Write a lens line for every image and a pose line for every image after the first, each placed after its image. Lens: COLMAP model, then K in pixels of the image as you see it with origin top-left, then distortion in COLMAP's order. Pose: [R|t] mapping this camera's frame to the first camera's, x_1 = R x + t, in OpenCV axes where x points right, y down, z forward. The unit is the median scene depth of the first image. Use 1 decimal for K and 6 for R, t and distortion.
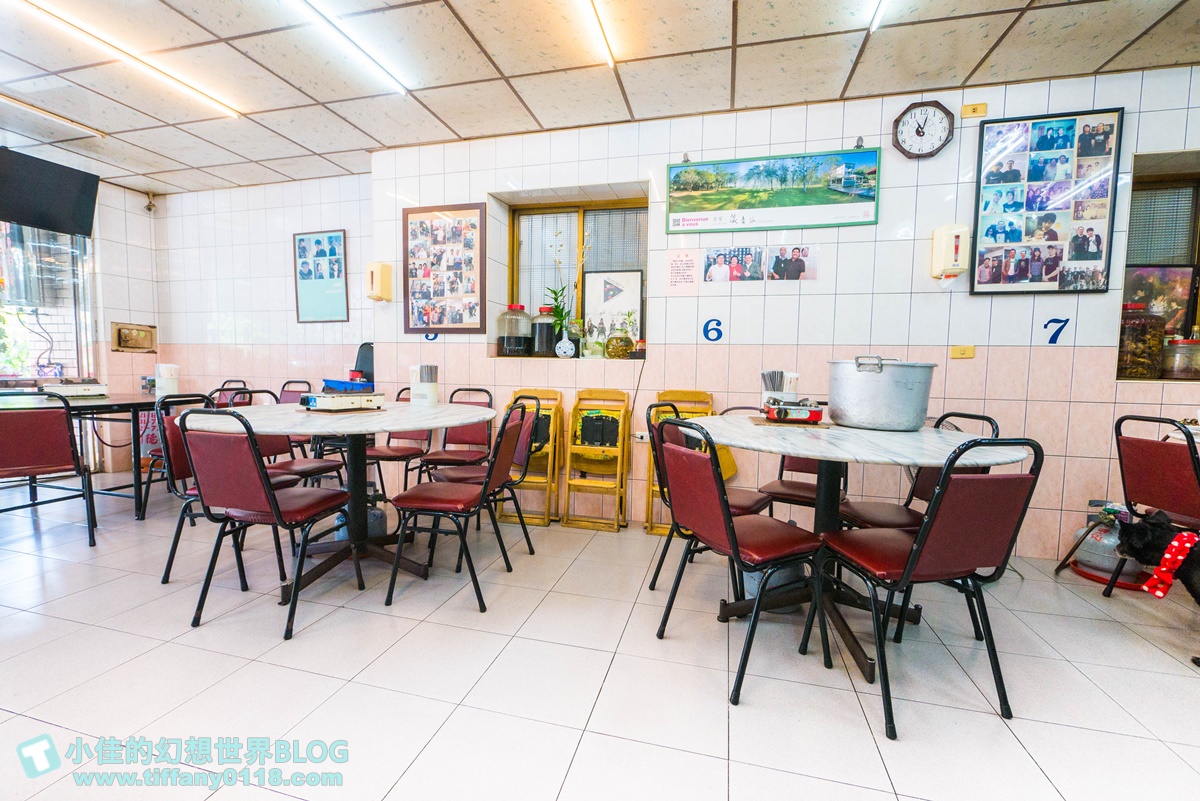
lens RADIAL K [[496.2, 0, 601.4], [0, 496.2, 399.1], [0, 0, 1]] dist [-0.008228, 0.000907]
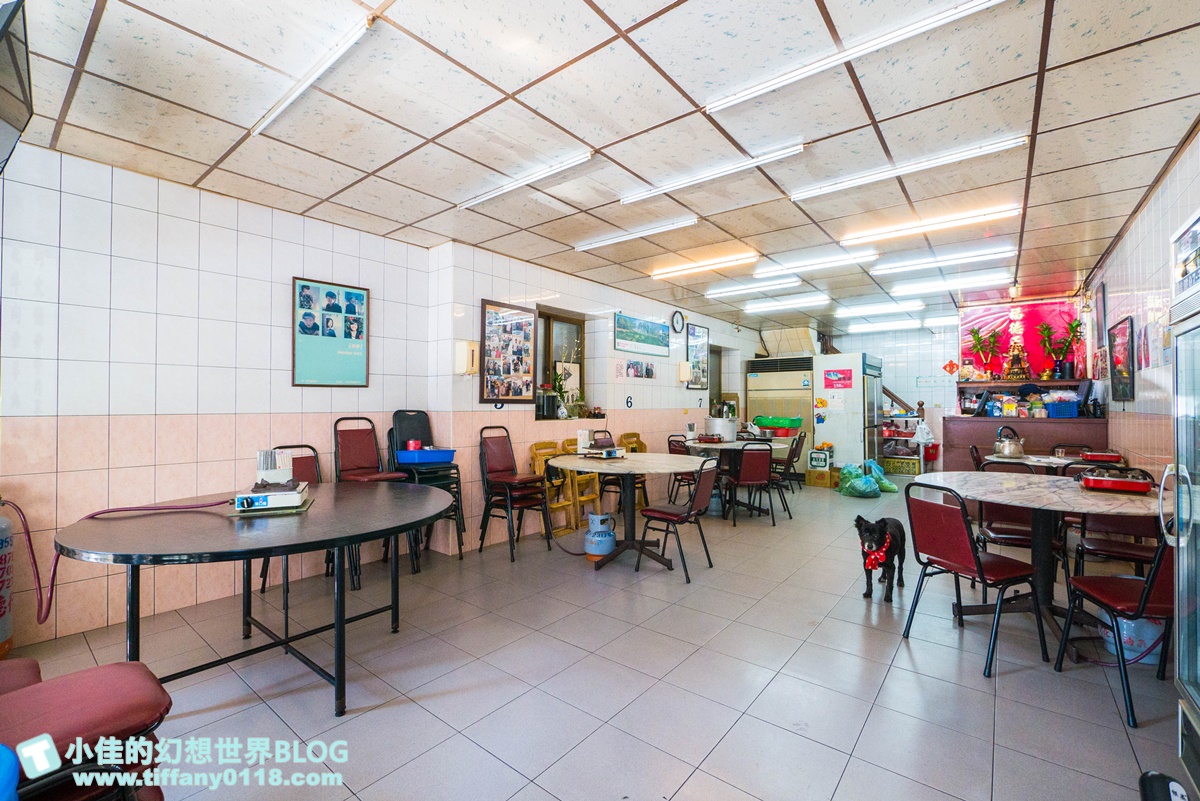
lens RADIAL K [[496.2, 0, 604.6], [0, 496.2, 401.1], [0, 0, 1]] dist [-0.008228, 0.000907]
pose [[0.411737, -0.007927, 0.911268, -1.365113], [0.071364, 0.997172, -0.023570, -0.091503], [-0.908504, 0.074736, 0.411139, 0.264889]]
